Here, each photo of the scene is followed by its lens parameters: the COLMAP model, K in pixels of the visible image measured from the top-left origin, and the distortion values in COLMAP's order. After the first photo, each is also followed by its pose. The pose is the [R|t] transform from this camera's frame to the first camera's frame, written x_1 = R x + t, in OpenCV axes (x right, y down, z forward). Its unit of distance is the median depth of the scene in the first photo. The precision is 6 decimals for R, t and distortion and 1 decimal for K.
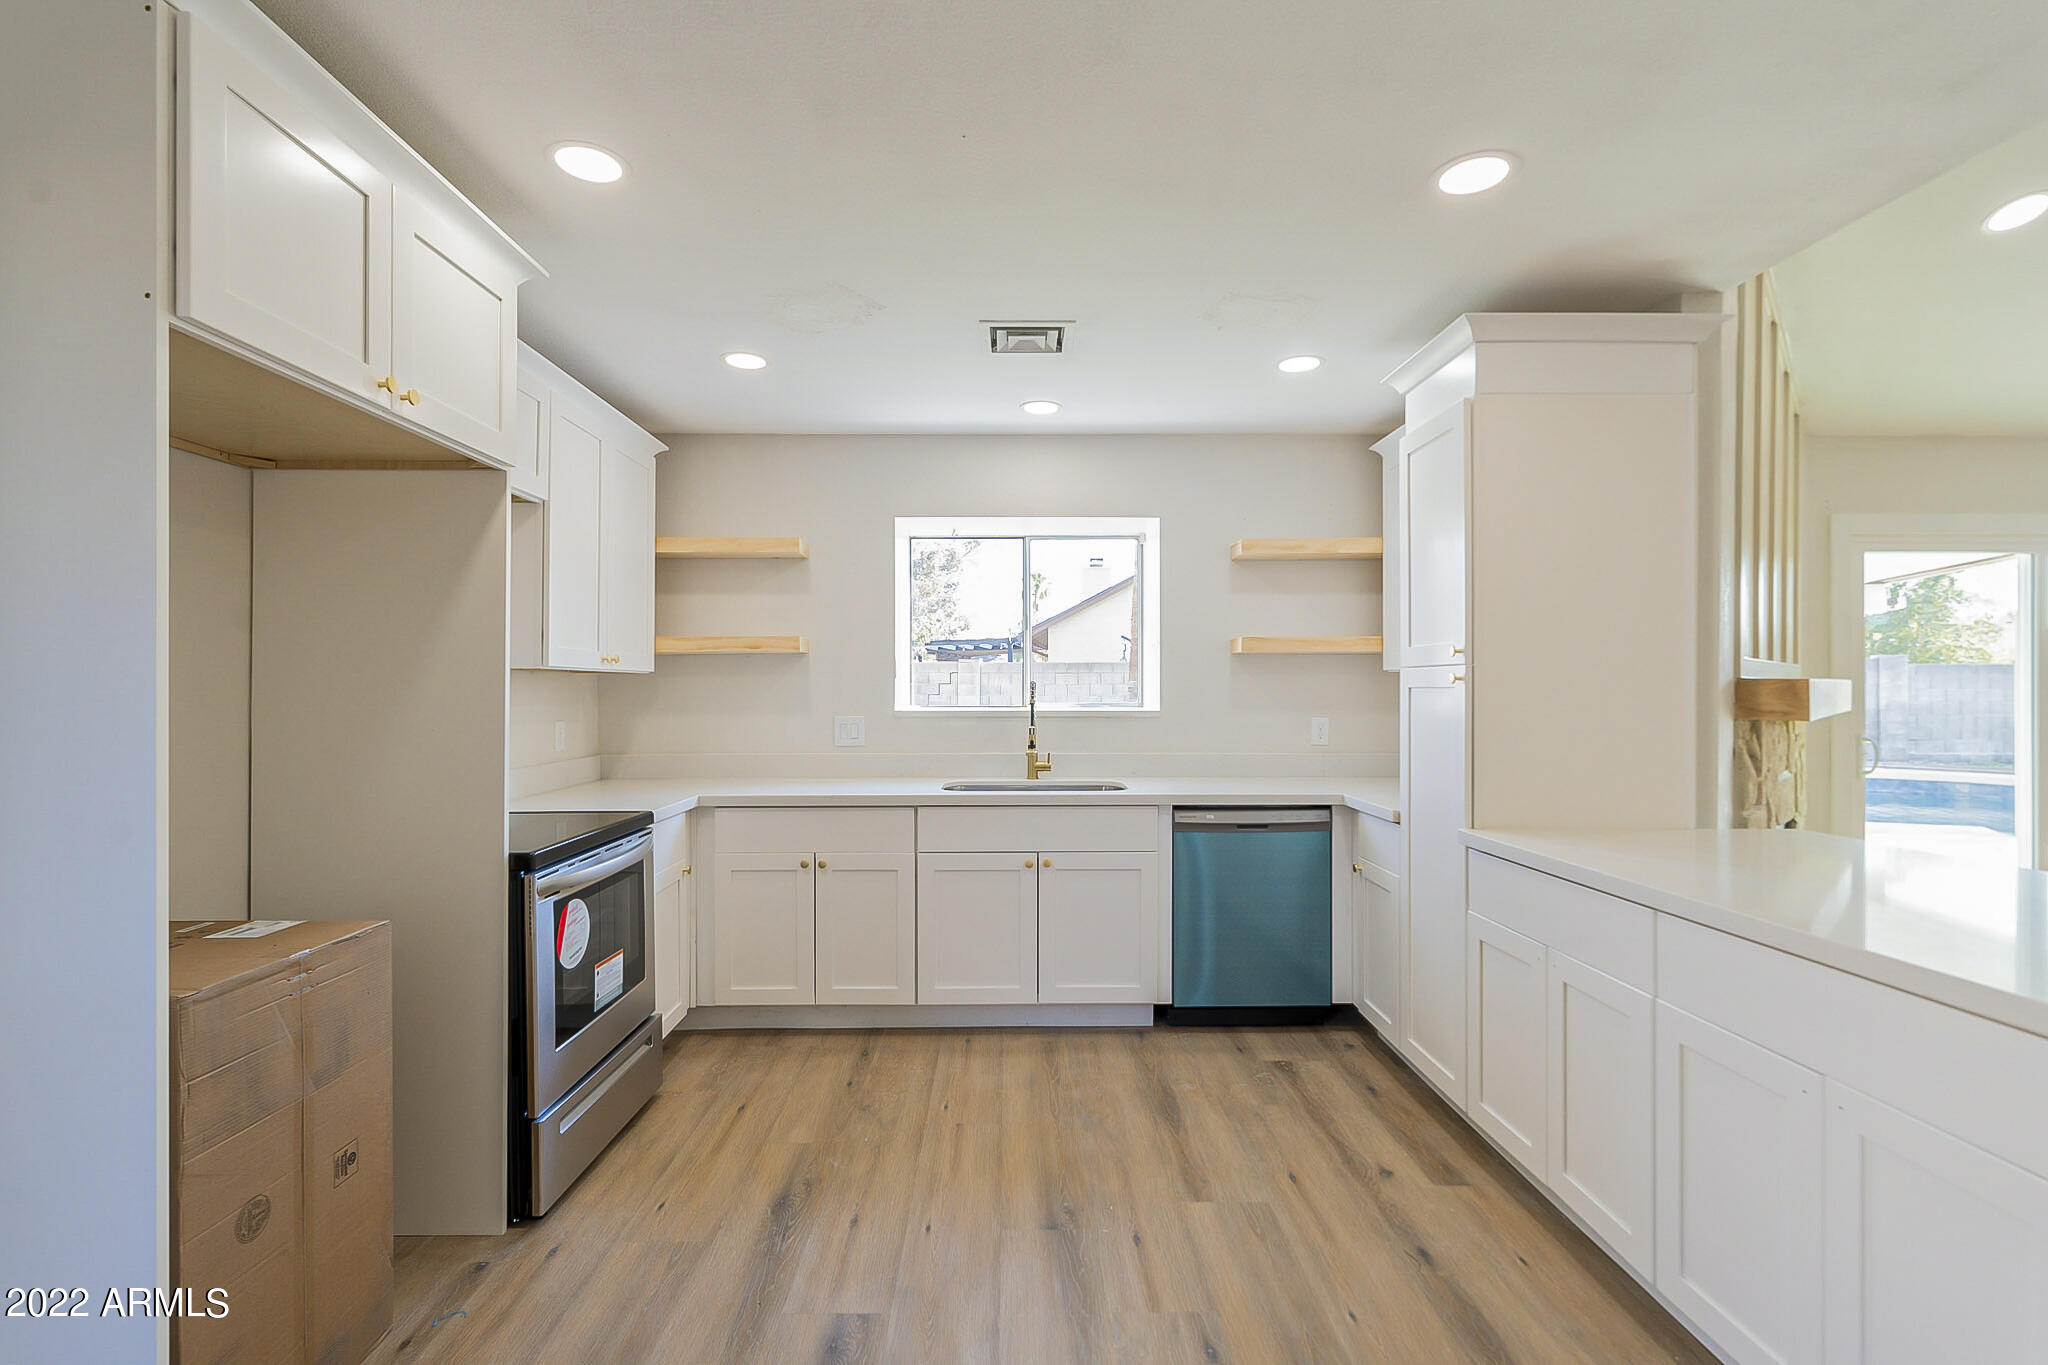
lens RADIAL K [[946.0, 0, 1020.8], [0, 946.0, 690.1], [0, 0, 1]] dist [0.002731, -0.000537]
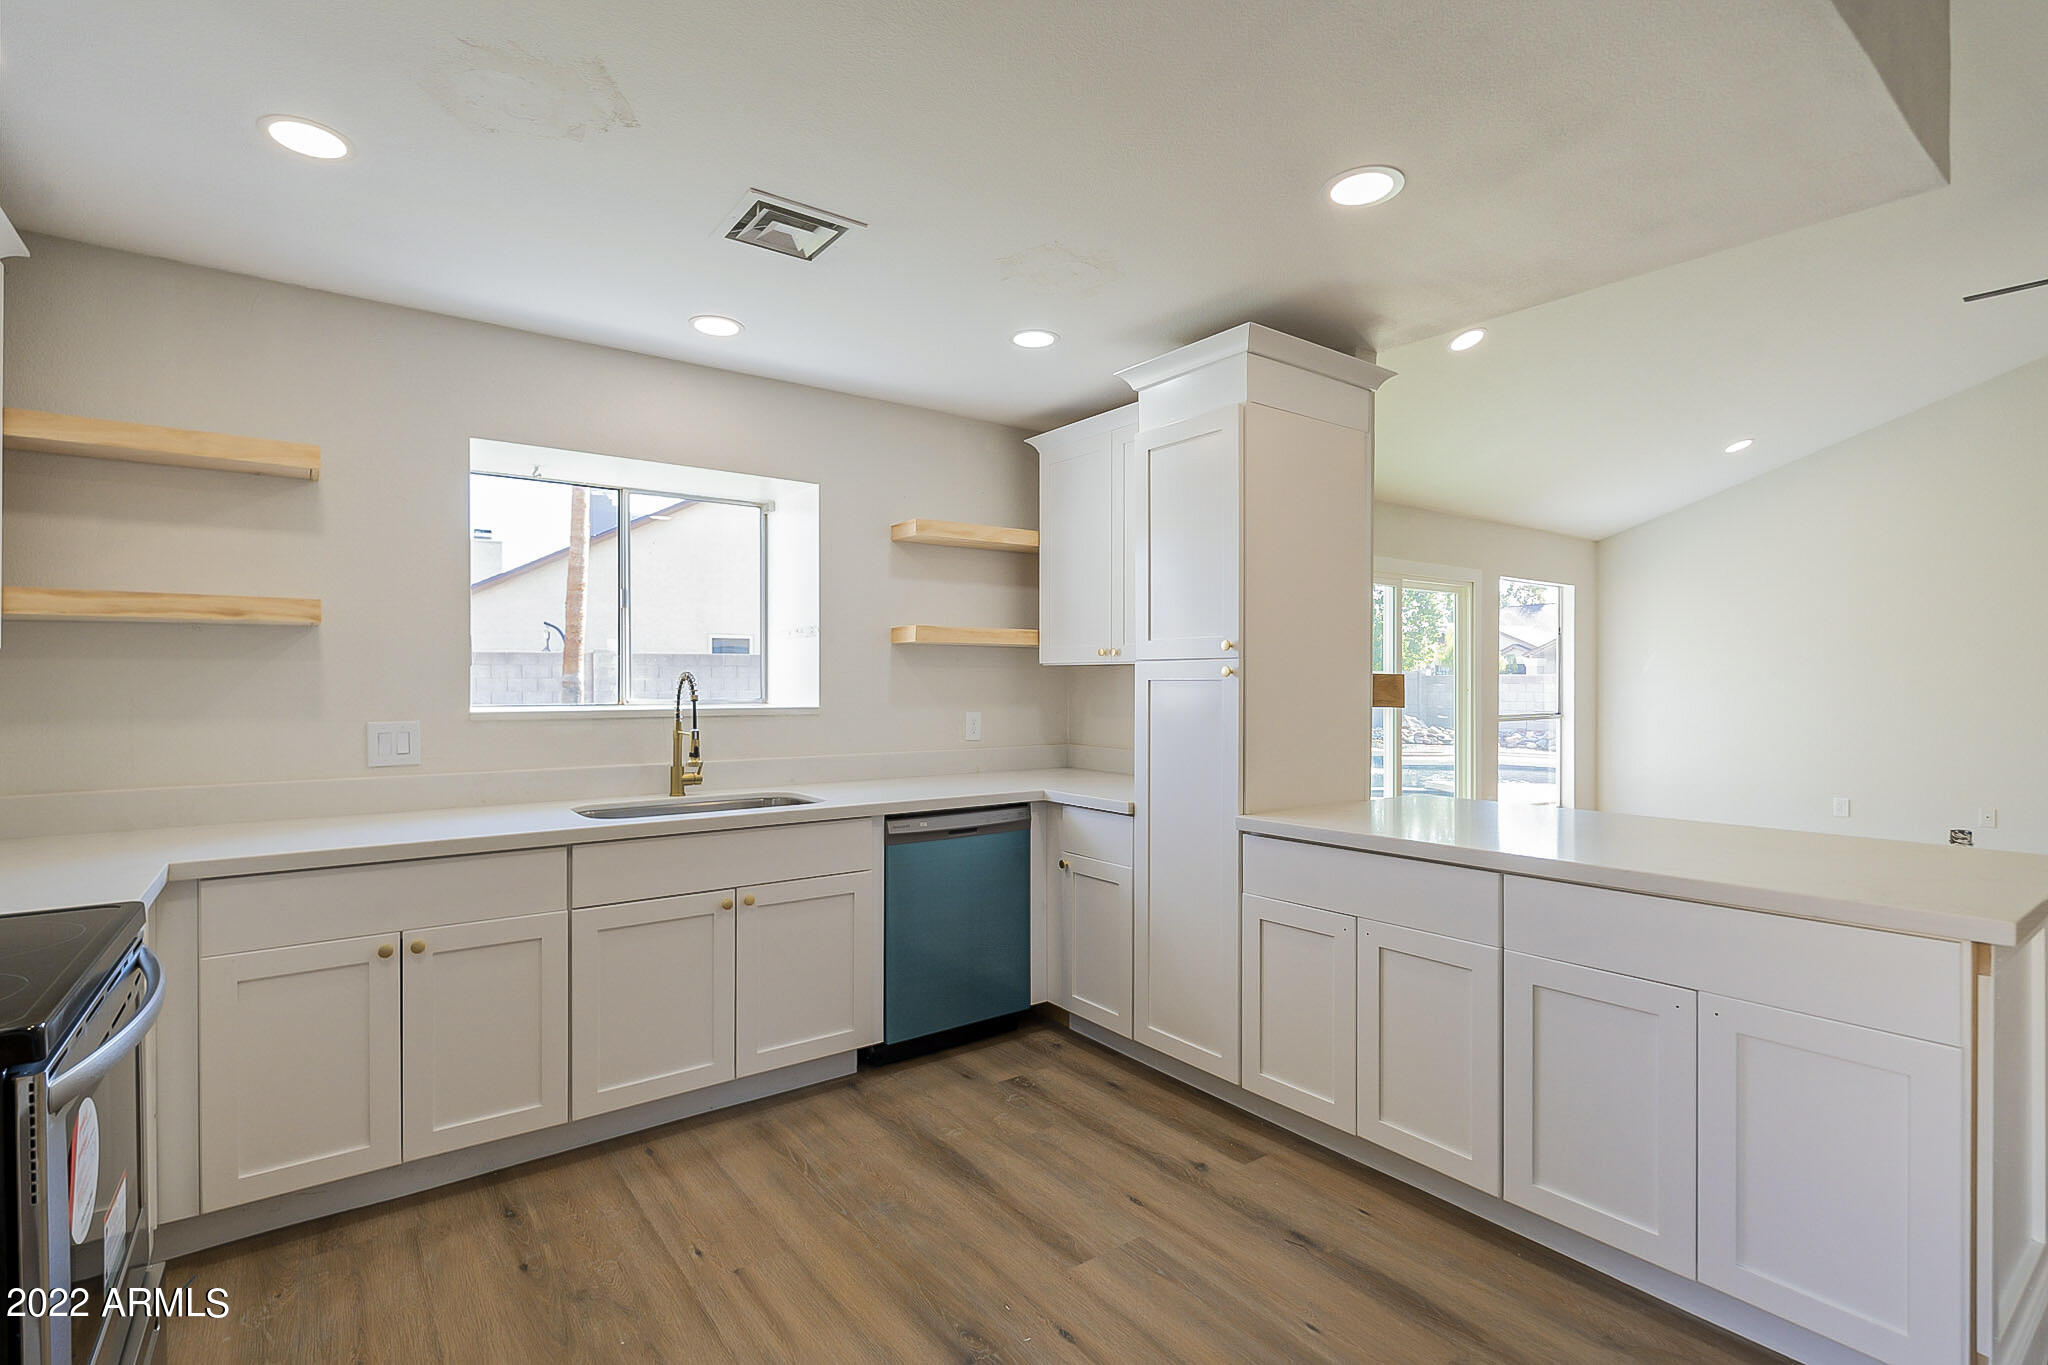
lens RADIAL K [[946.0, 0, 1014.9], [0, 946.0, 693.9], [0, 0, 1]] dist [0.002731, -0.000537]
pose [[0.810540, -0.005291, 0.585659, -0.259724], [0.000340, 0.999963, 0.008563, 0.002166], [-0.585683, -0.006741, 0.810512, 0.225110]]
